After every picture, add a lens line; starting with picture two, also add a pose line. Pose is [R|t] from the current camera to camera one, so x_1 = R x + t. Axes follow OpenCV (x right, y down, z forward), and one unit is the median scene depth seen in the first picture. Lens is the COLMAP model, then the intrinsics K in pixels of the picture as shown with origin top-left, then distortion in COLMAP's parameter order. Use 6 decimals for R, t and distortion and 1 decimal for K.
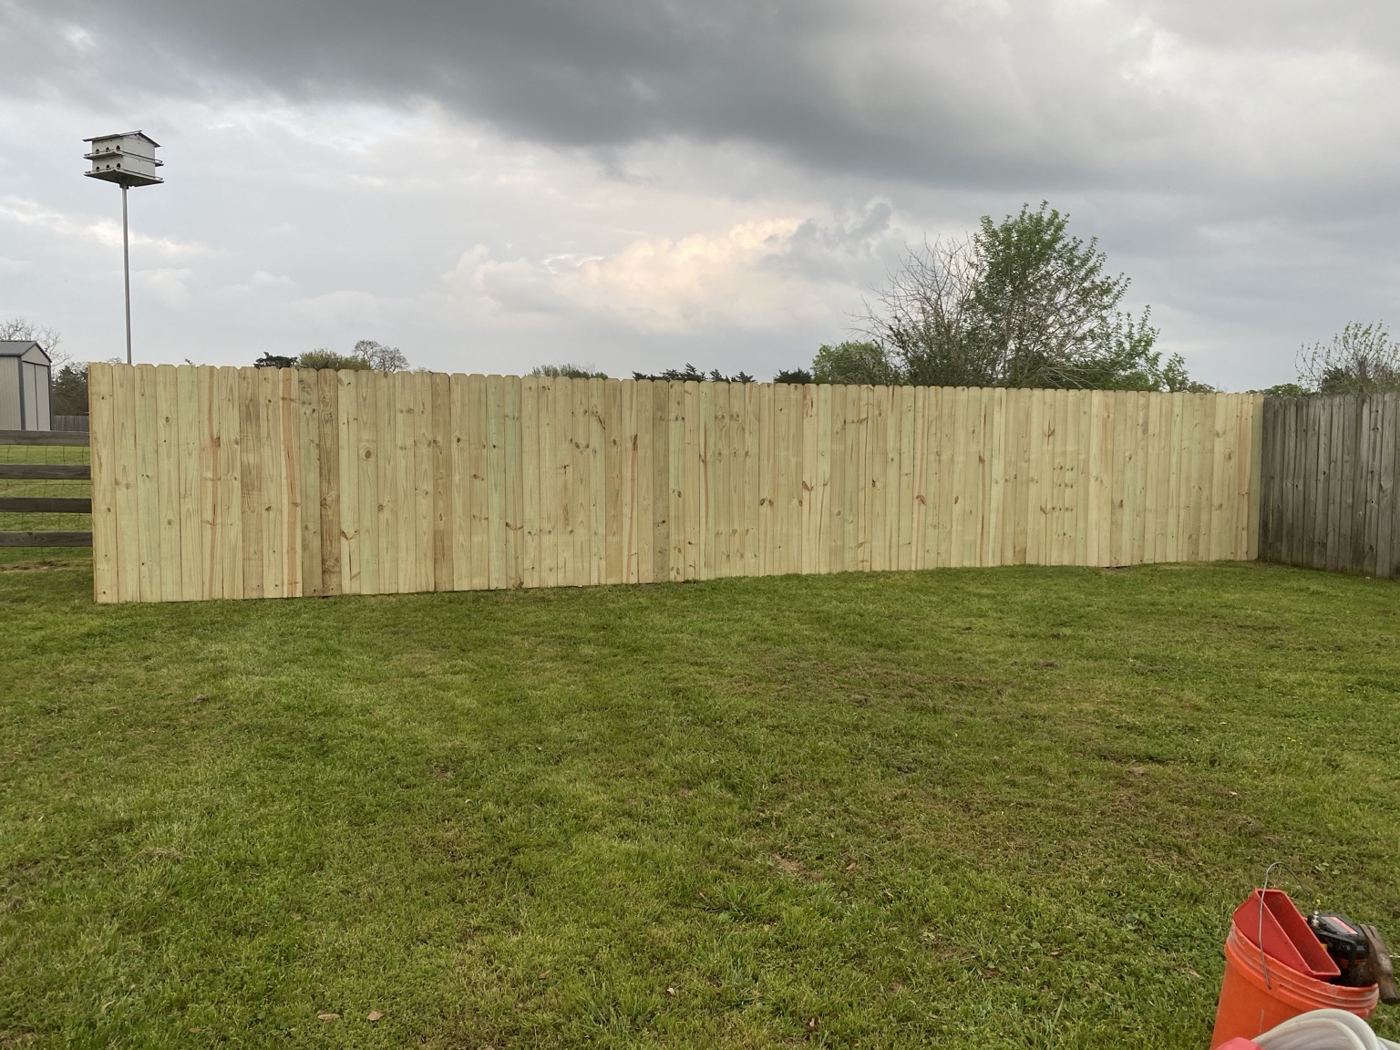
lens RADIAL K [[1047.2, 0, 693.4], [0, 1047.2, 539.3], [0, 0, 1]] dist [0.062687, -0.055139]
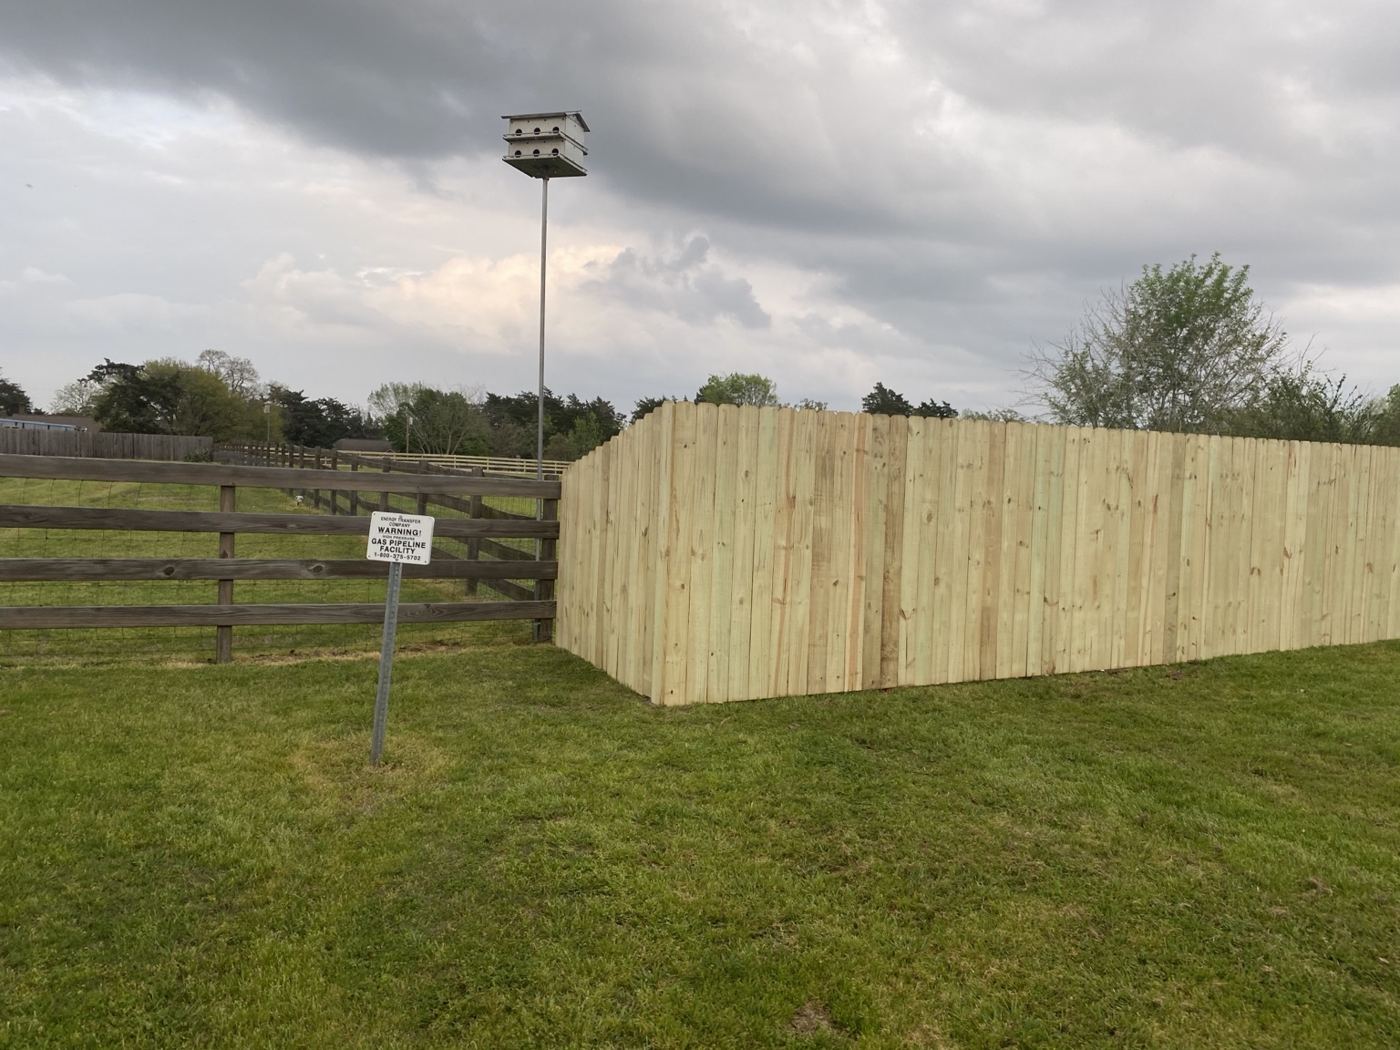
lens RADIAL K [[1047.2, 0, 681.8], [0, 1047.2, 550.7], [0, 0, 1]] dist [0.062687, -0.055139]
pose [[0.985717, 0.010617, 0.168073, -0.574789], [-0.008454, 0.999872, -0.013579, -0.037091], [-0.168195, 0.011965, 0.985681, 0.194027]]
